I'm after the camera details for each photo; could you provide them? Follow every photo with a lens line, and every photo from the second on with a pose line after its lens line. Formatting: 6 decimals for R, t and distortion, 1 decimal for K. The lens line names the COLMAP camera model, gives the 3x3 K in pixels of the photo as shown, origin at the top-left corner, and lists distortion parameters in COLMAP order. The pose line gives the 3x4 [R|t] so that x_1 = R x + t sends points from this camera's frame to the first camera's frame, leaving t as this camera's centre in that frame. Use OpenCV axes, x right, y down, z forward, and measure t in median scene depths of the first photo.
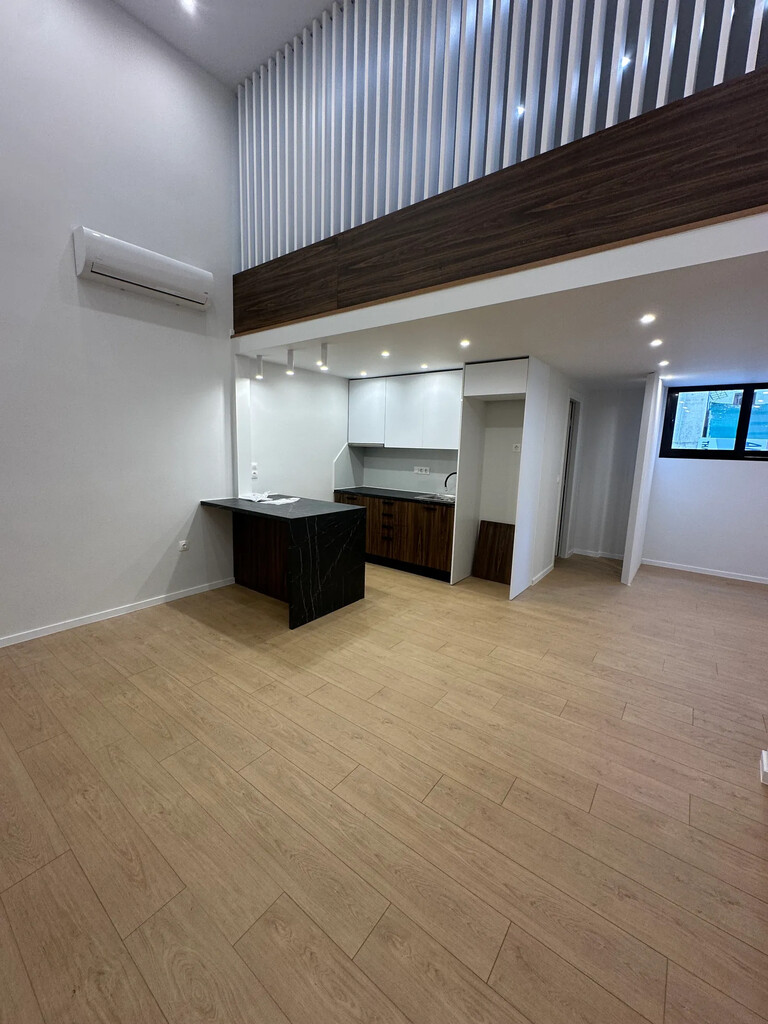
lens RADIAL K [[409.0, 0, 384.0], [0, 409.0, 512.0], [0, 0, 1]] dist [-0.002946, -0.000017]
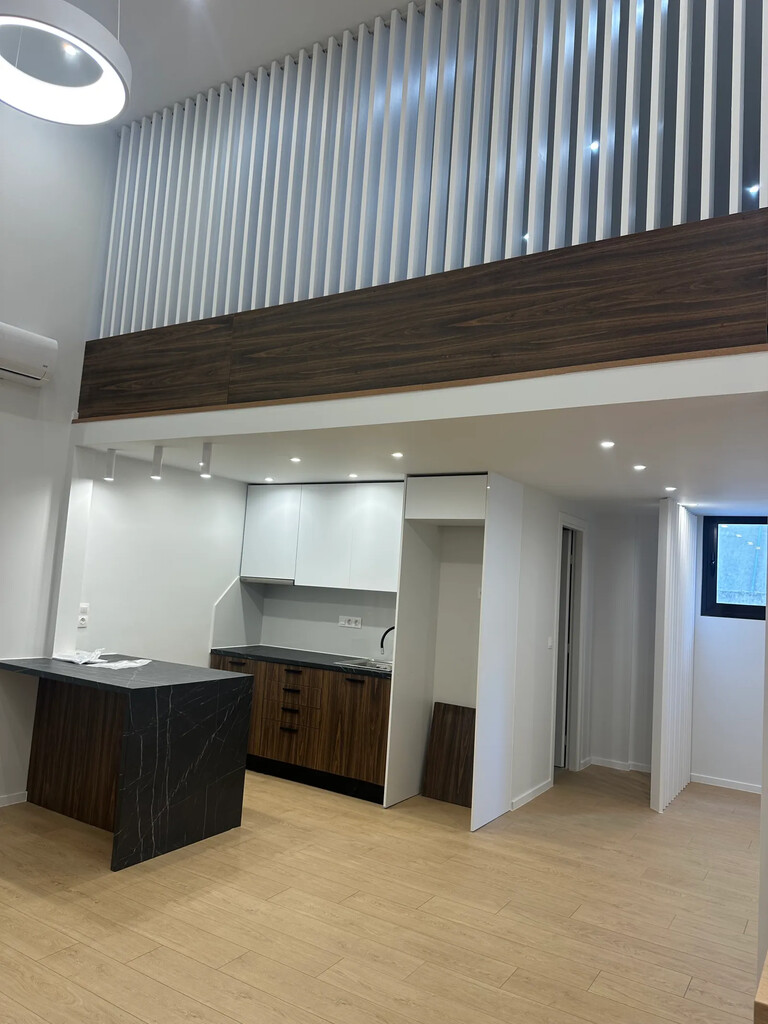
lens RADIAL K [[720.1, 0, 389.2], [0, 720.1, 518.1], [0, 0, 1]] dist [0.103918, -0.131583]
pose [[0.995058, 0.043734, 0.089140, 0.060214], [-0.020809, 0.969686, -0.243465, 0.023310], [-0.097086, 0.240407, 0.965805, -0.222258]]
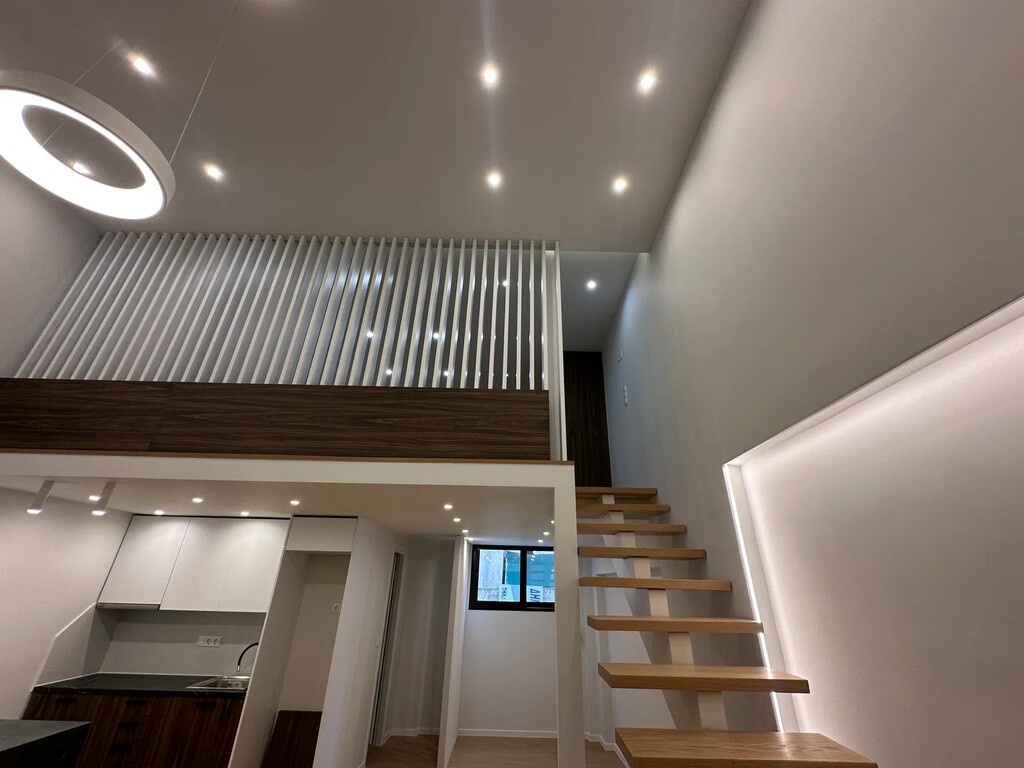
lens RADIAL K [[409.0, 0, 511.6], [0, 409.0, 385.7], [0, 0, 1]] dist [-0.002946, -0.000017]
pose [[0.790147, 0.262905, 0.553668, -0.013482], [0.097904, 0.837595, -0.537447, -0.048681], [-0.605047, 0.478869, 0.636084, -0.096157]]
